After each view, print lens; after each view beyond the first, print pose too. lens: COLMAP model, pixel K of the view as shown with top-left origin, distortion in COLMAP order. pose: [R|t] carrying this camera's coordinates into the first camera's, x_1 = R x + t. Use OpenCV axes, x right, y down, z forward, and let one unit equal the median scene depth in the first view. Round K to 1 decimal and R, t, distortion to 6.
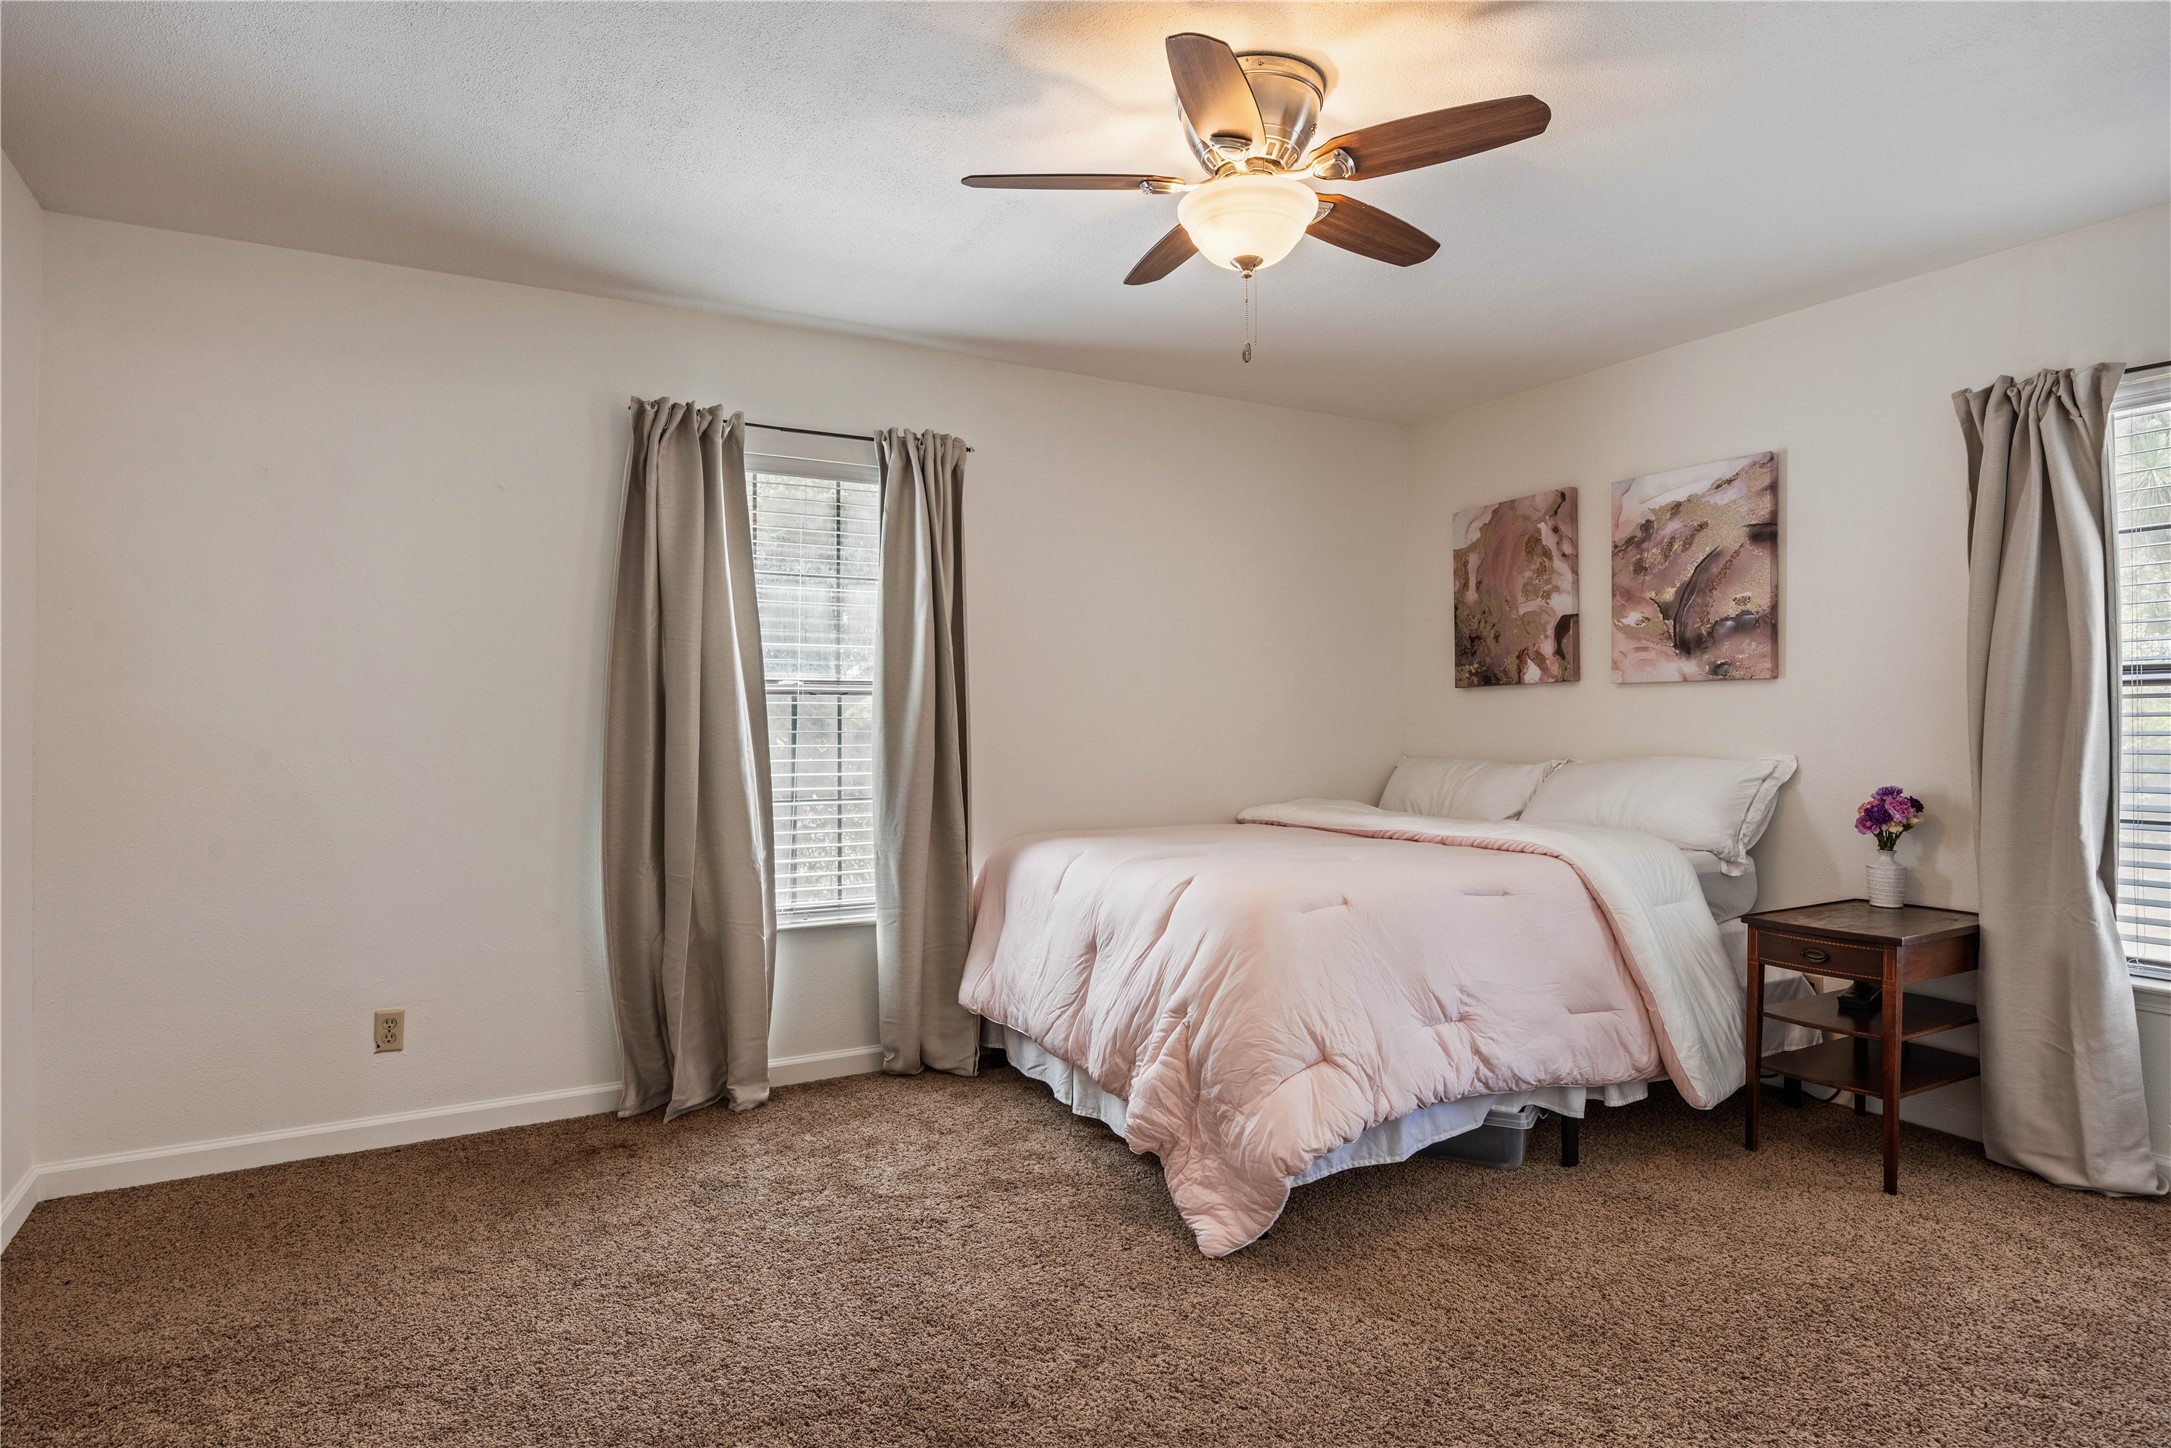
lens RADIAL K [[1186.7, 0, 1069.1], [0, 1186.7, 723.7], [0, 0, 1]] dist [0.002029, 0.000021]
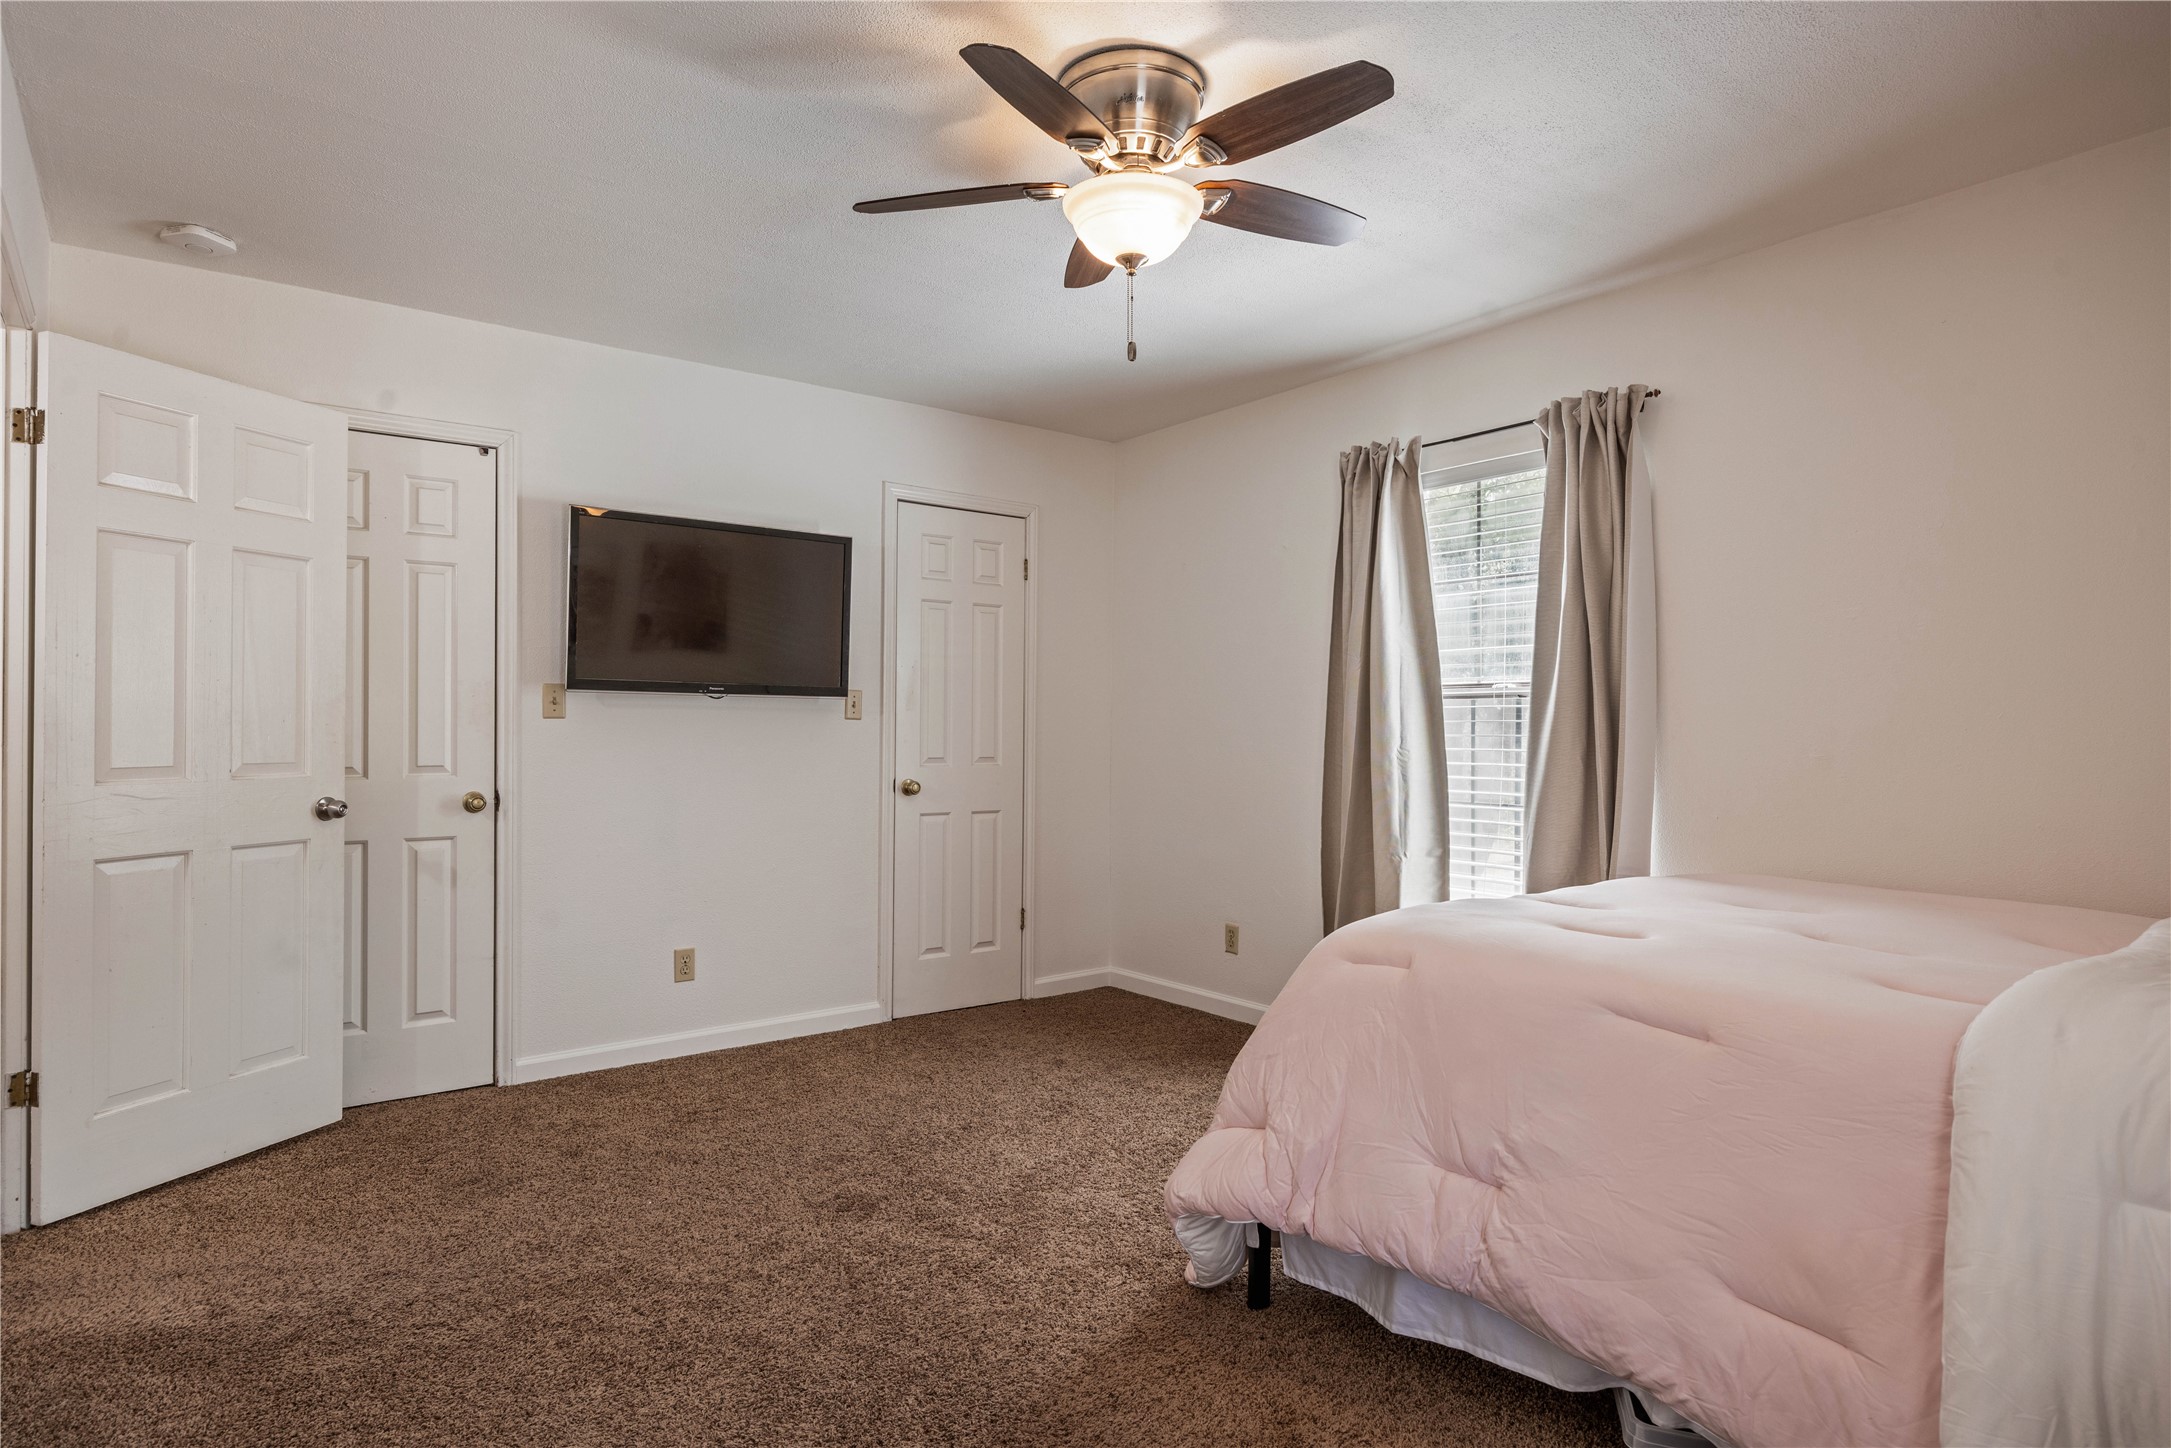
lens RADIAL K [[1186.7, 0, 1069.1], [0, 1186.7, 723.7], [0, 0, 1]] dist [0.002029, 0.000021]
pose [[0.142723, 0.000835, -0.989762, 0.733745], [-0.004984, 0.999988, 0.000125, -0.001373], [0.989750, 0.004915, 0.142725, 0.529312]]
